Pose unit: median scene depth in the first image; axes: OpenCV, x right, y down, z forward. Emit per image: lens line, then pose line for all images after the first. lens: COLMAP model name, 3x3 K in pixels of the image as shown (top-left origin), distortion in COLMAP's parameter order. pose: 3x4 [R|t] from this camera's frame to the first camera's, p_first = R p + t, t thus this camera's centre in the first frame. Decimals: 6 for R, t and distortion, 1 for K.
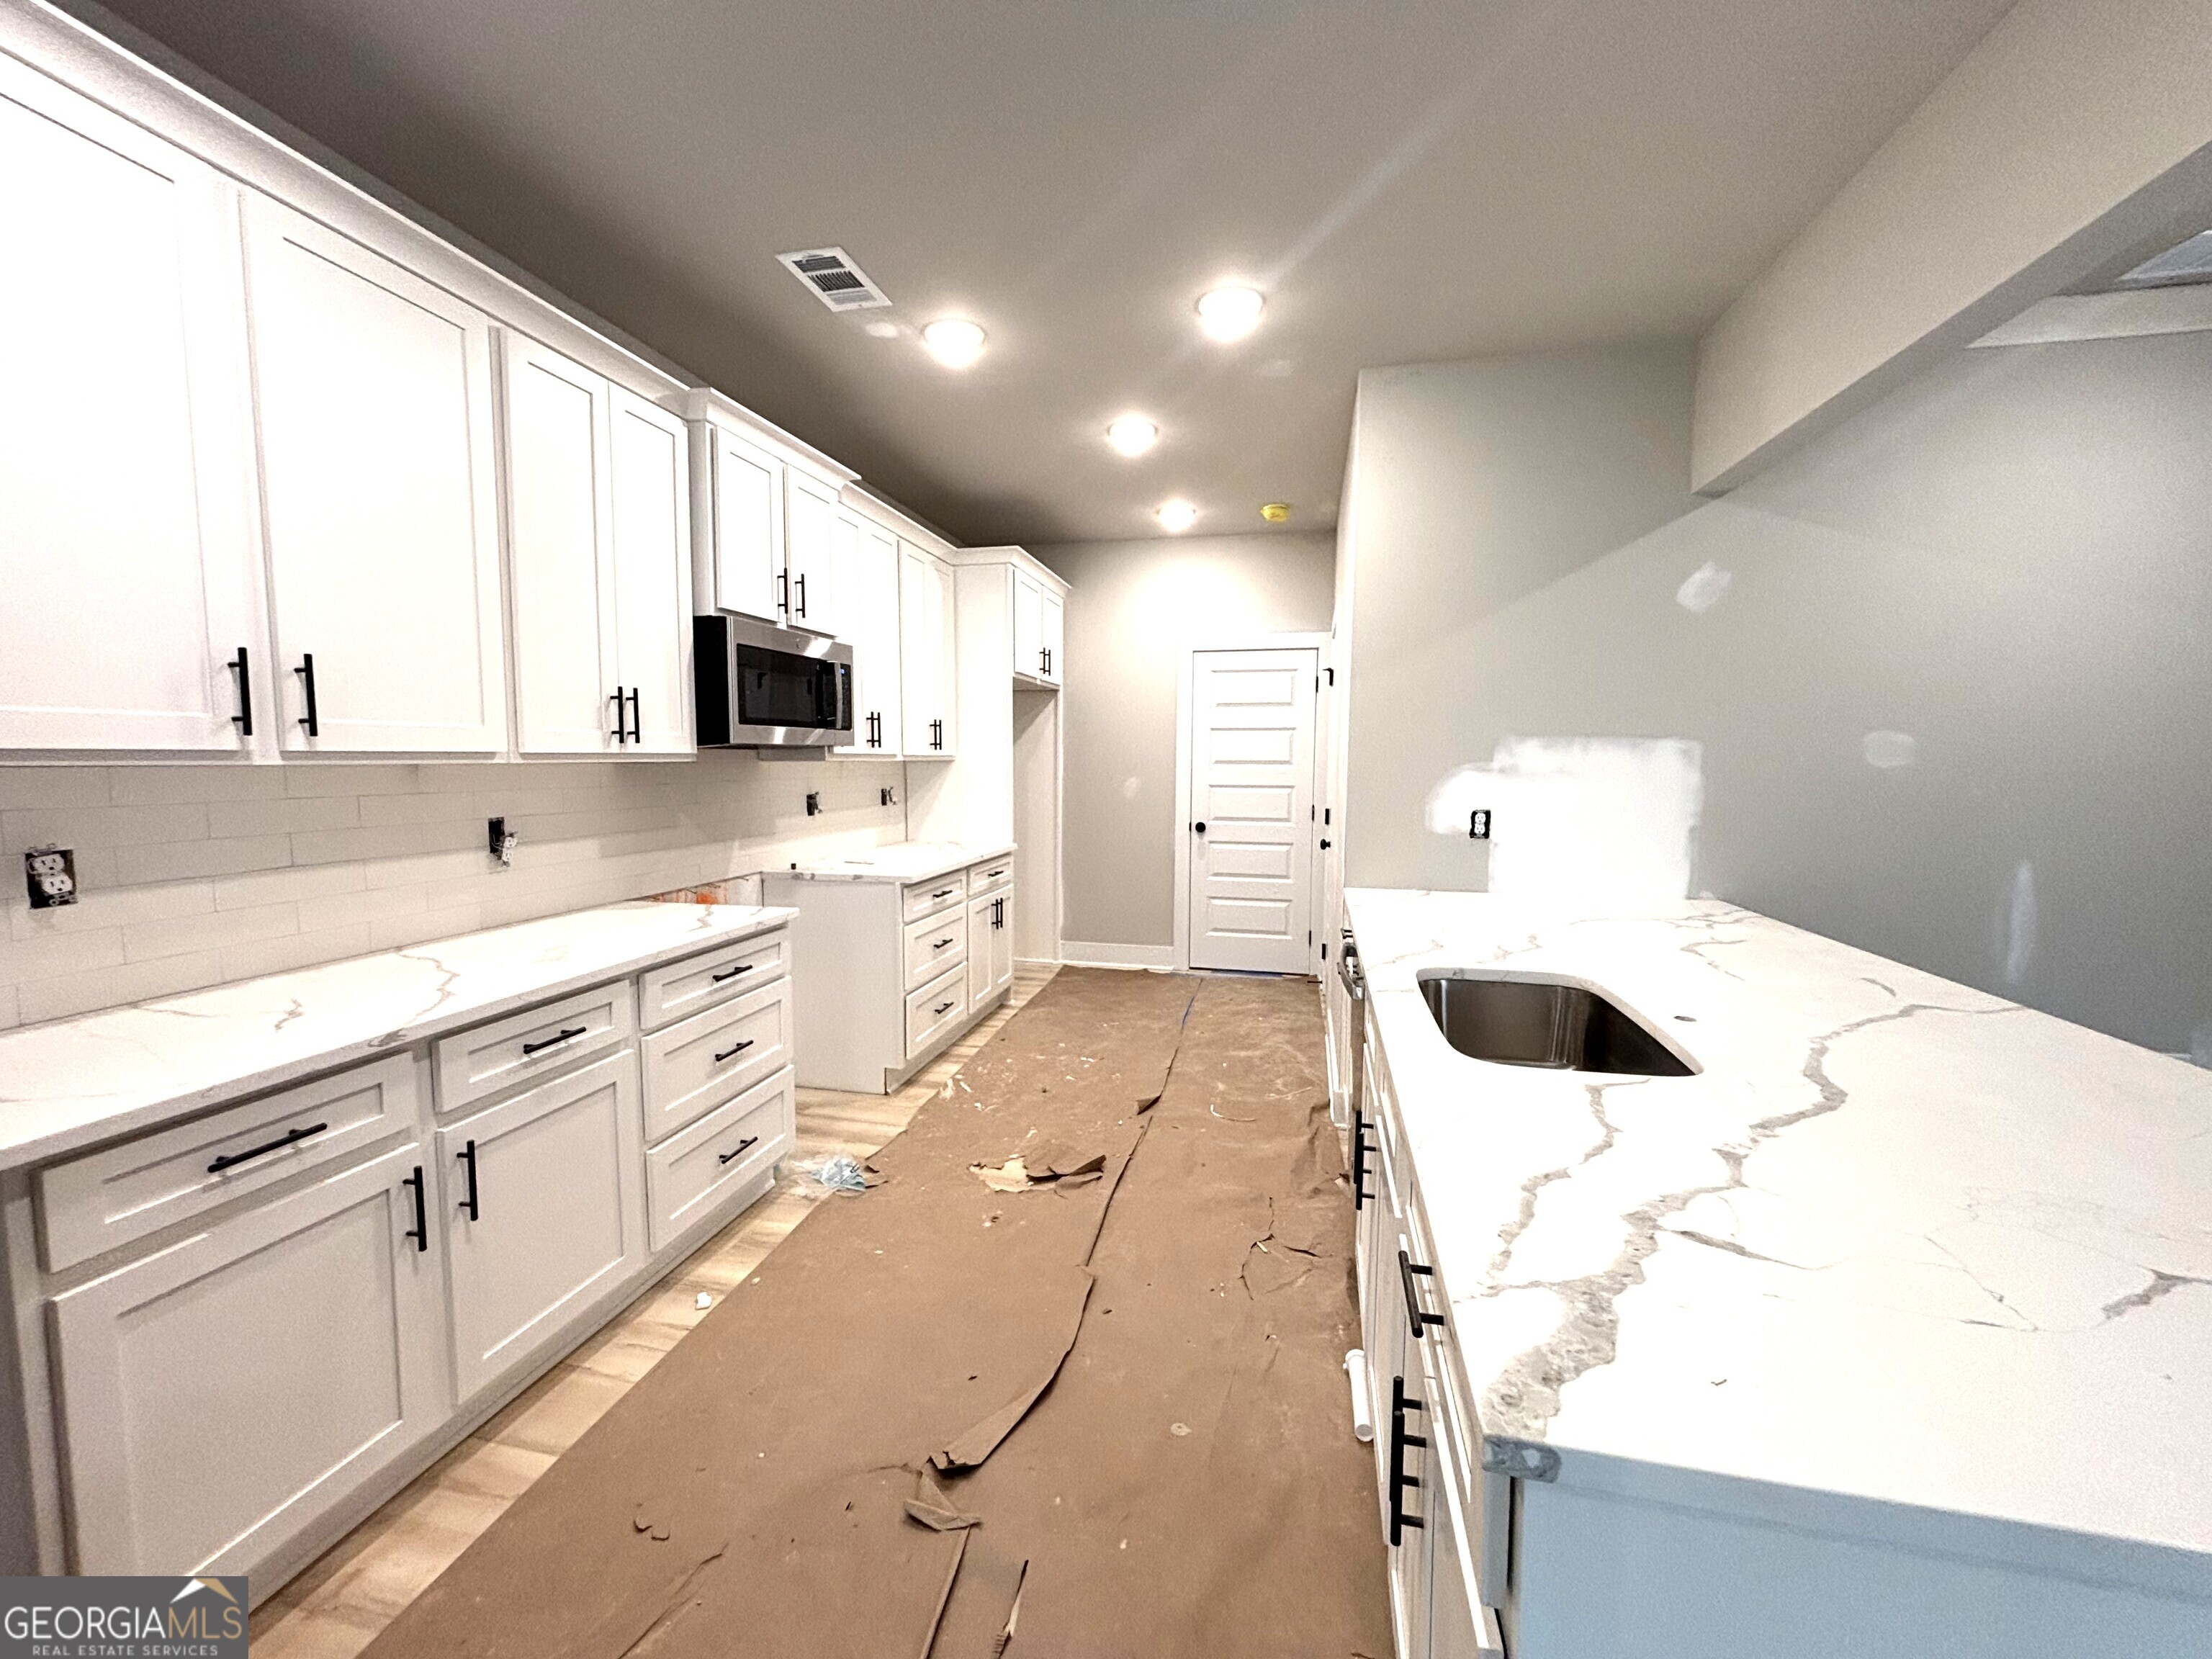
lens RADIAL K [[879.8, 0, 1105.7], [0, 879.8, 833.5], [0, 0, 1]] dist [0.002458, -0.014153]
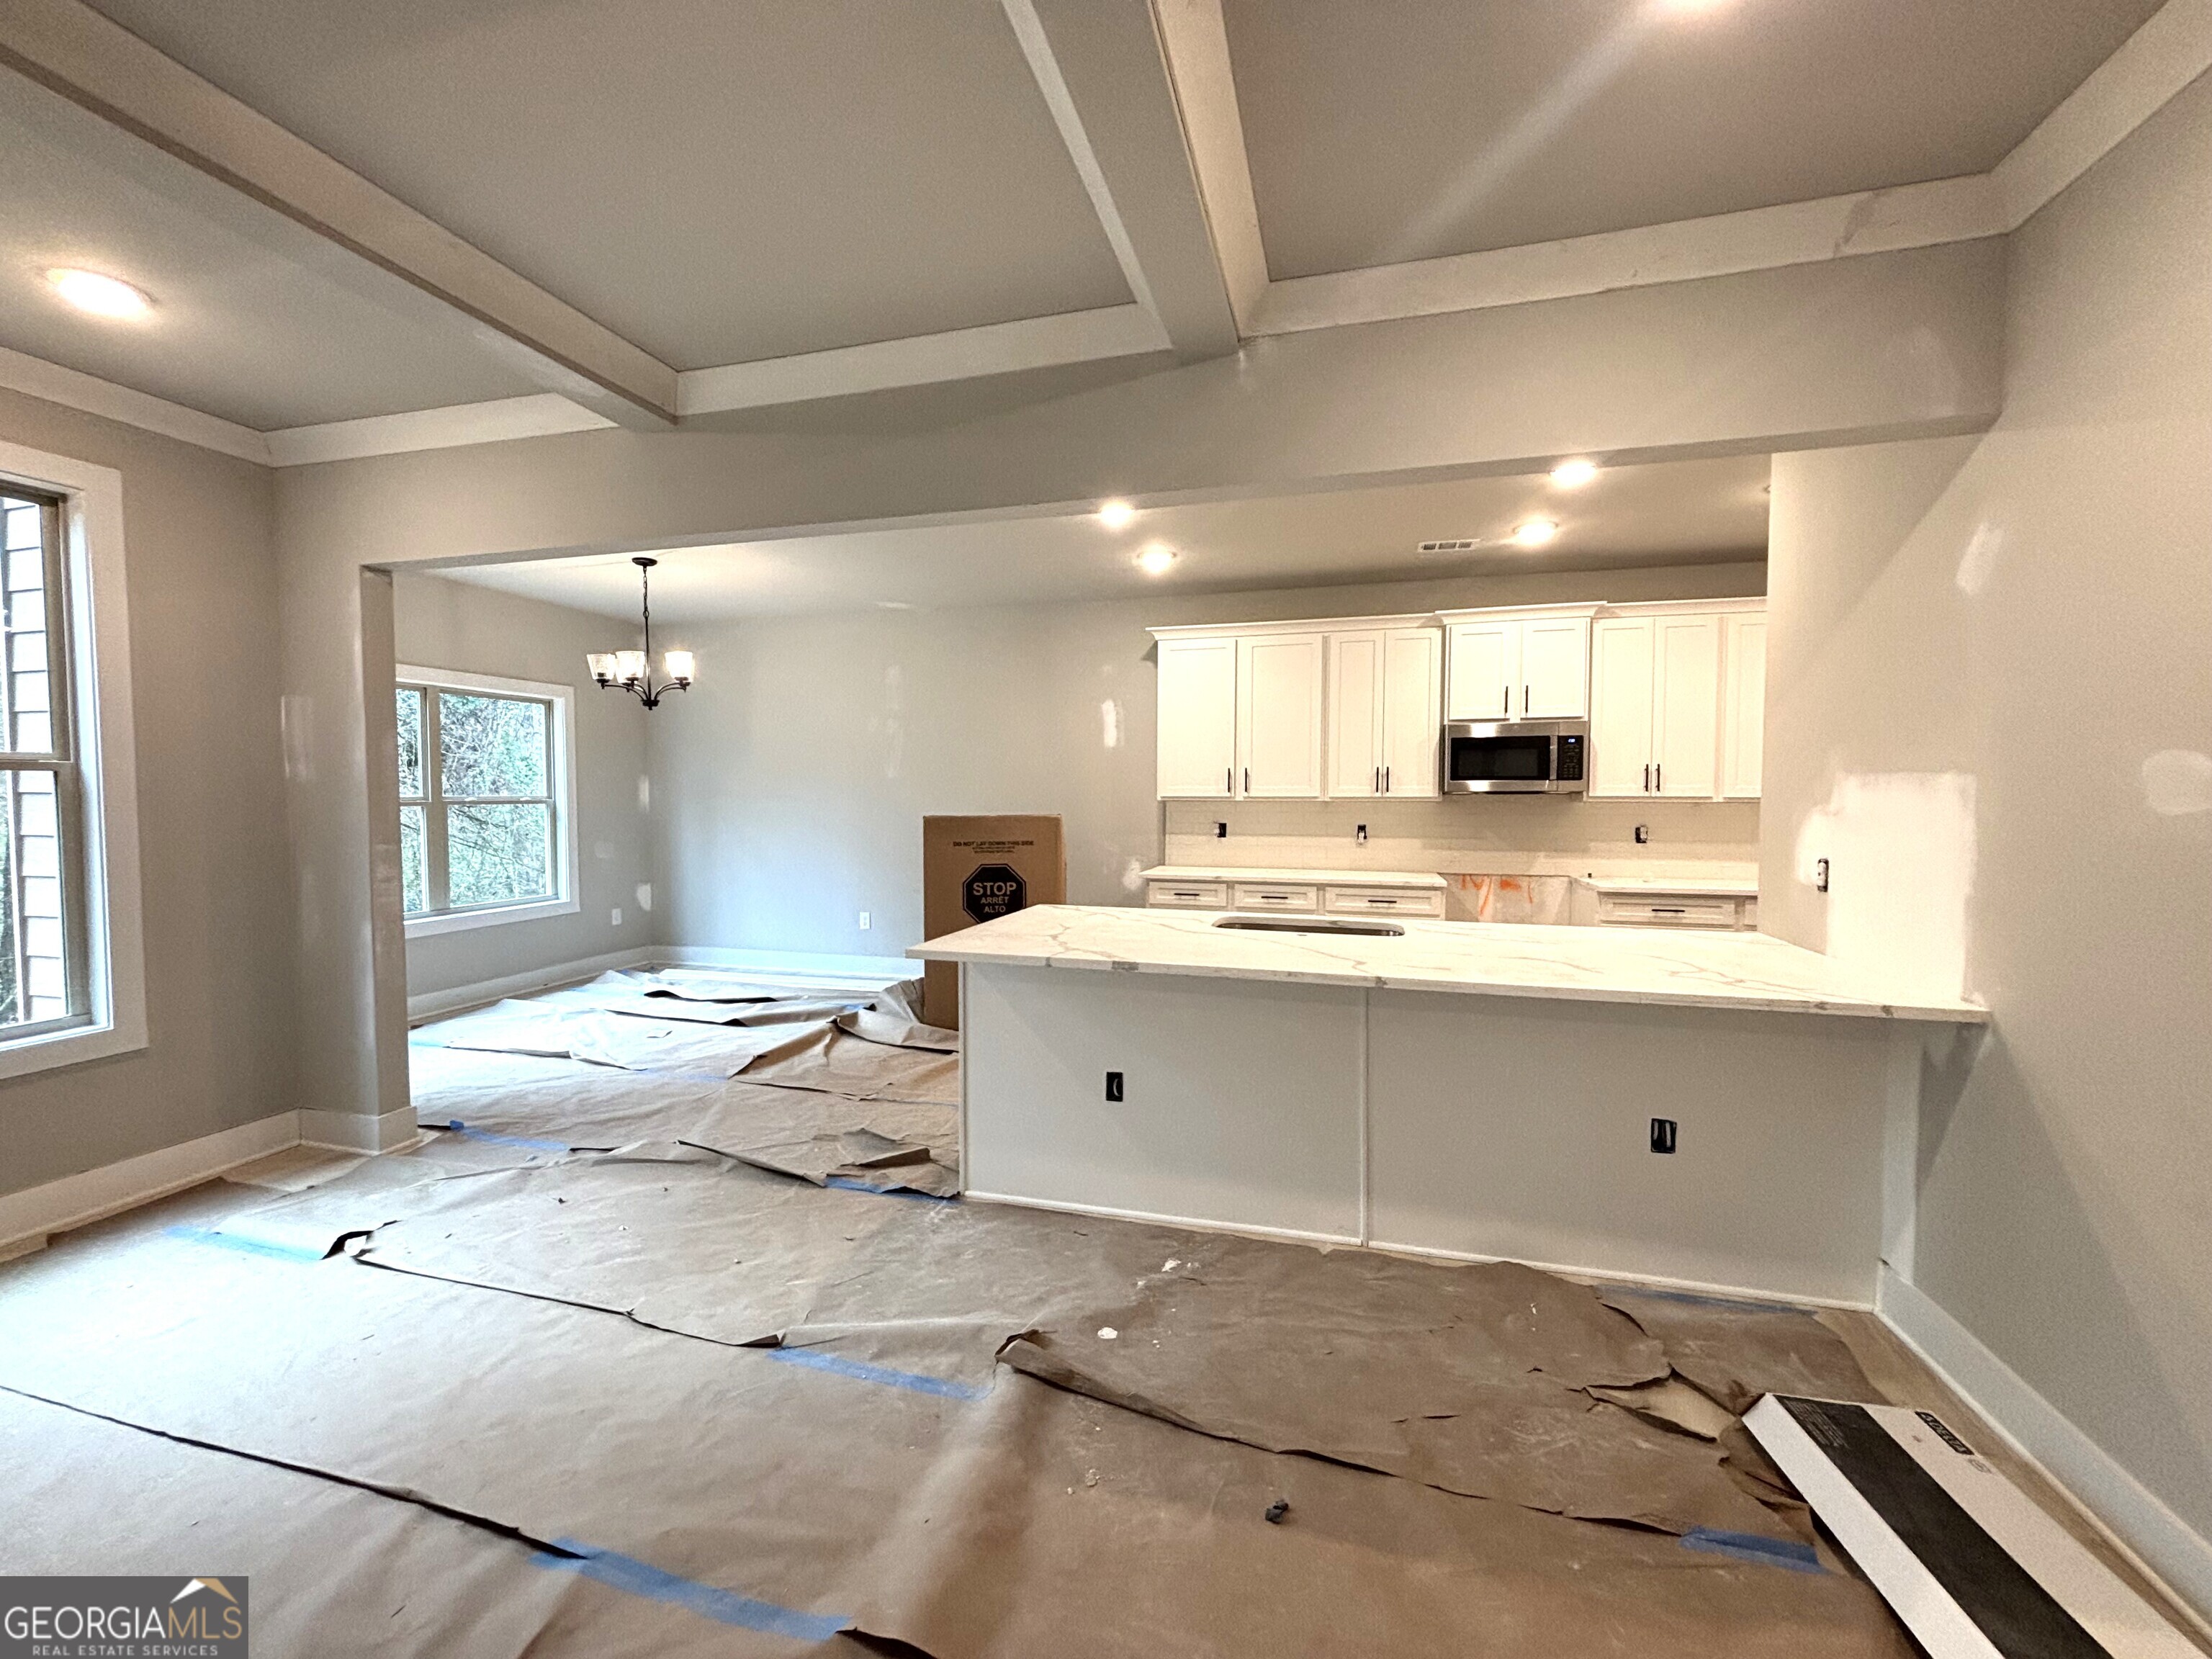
lens RADIAL K [[879.8, 0, 1105.7], [0, 879.8, 833.5], [0, 0, 1]] dist [0.002458, -0.014153]
pose [[-0.050703, 0.039417, -0.997936, 1.456357], [-0.085717, 0.995362, 0.043671, -0.031902], [0.995029, 0.087754, -0.047089, 0.368041]]
